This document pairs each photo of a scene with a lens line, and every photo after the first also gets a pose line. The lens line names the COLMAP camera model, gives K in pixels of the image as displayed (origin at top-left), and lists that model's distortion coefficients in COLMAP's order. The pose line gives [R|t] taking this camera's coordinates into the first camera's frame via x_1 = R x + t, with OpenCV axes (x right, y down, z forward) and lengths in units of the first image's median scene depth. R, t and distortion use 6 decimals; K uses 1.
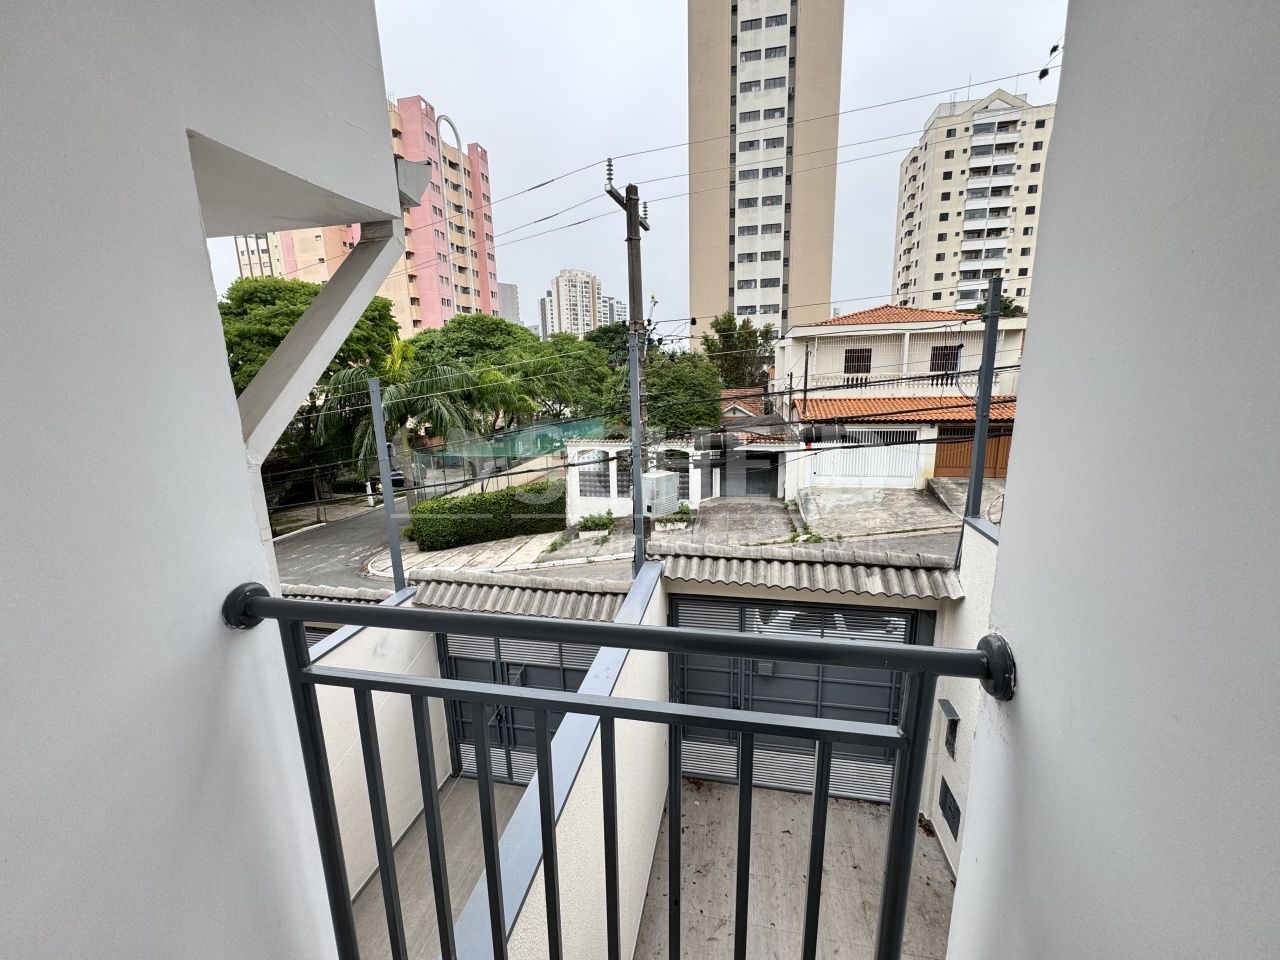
lens RADIAL K [[512.2, 0, 641.5], [0, 512.2, 481.2], [0, 0, 1]] dist [0.002211, 0.000134]
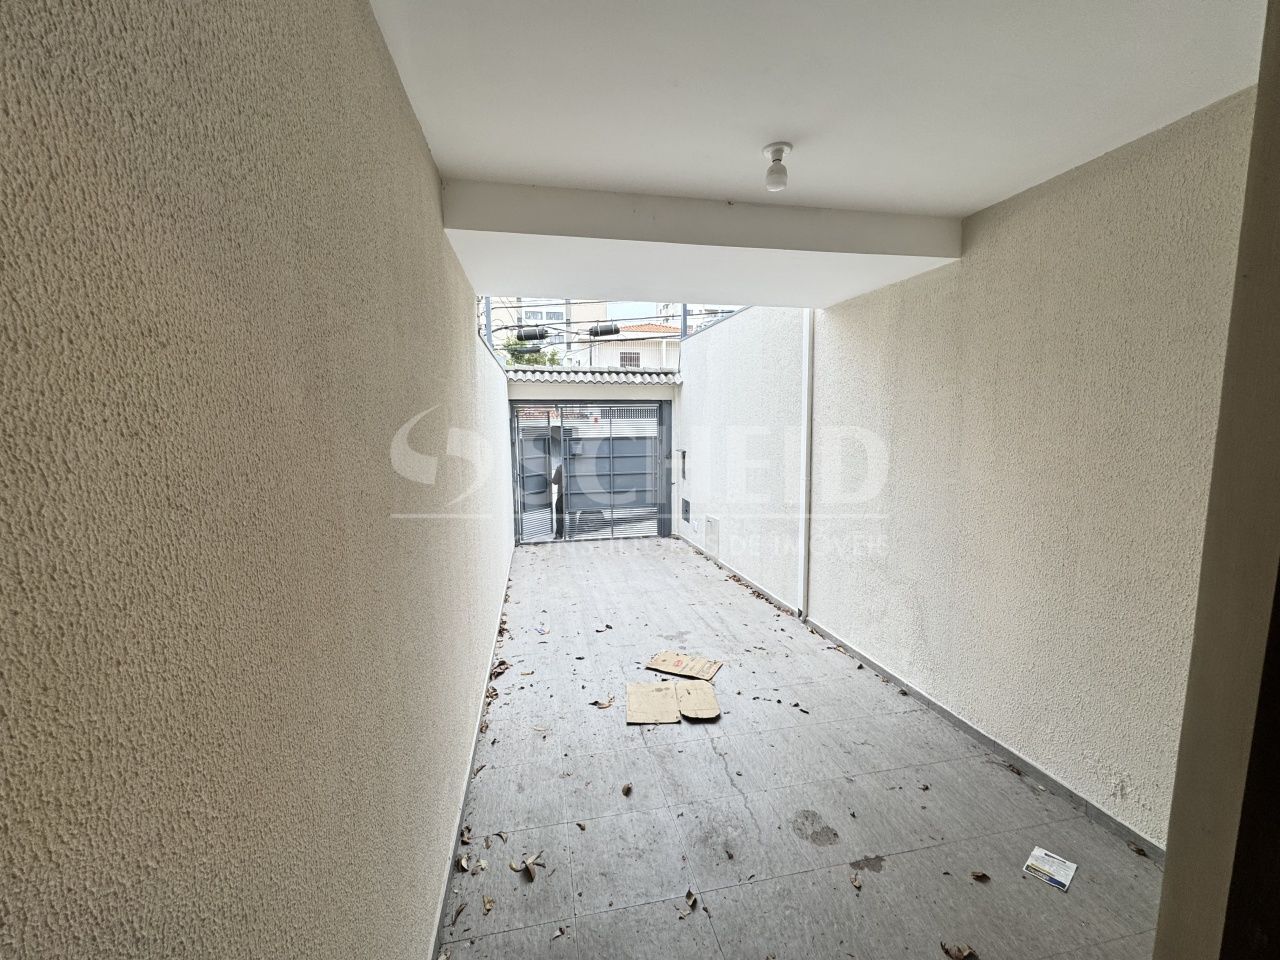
lens RADIAL K [[512.2, 0, 638.7], [0, 512.2, 480.8], [0, 0, 1]] dist [0.002211, 0.000134]
pose [[0.921770, -0.030687, 0.386522, -0.060565], [0.066571, 0.994586, -0.079796, 0.193980], [-0.381980, 0.099285, 0.918822, -0.153995]]
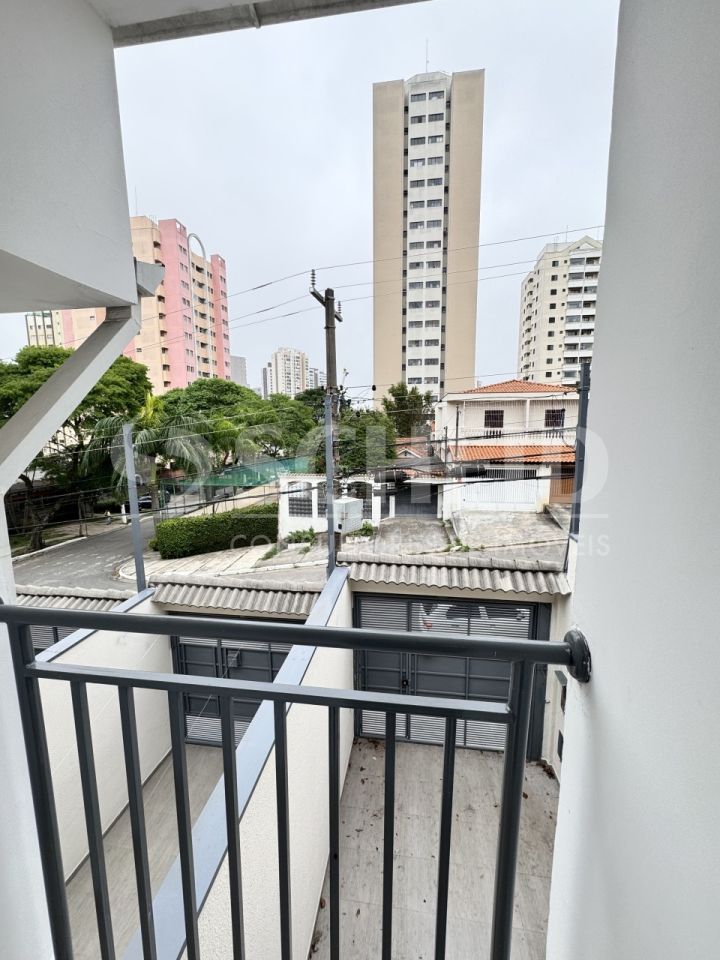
lens RADIAL K [[384.1, 0, 362.1], [0, 384.1, 480.7], [0, 0, 1]] dist [0.002211, 0.000134]
pose [[0.997900, 0.009662, 0.064051, 0.003115], [-0.005596, 0.997976, -0.063350, -0.000636], [-0.064533, 0.062859, 0.995934, 0.001408]]
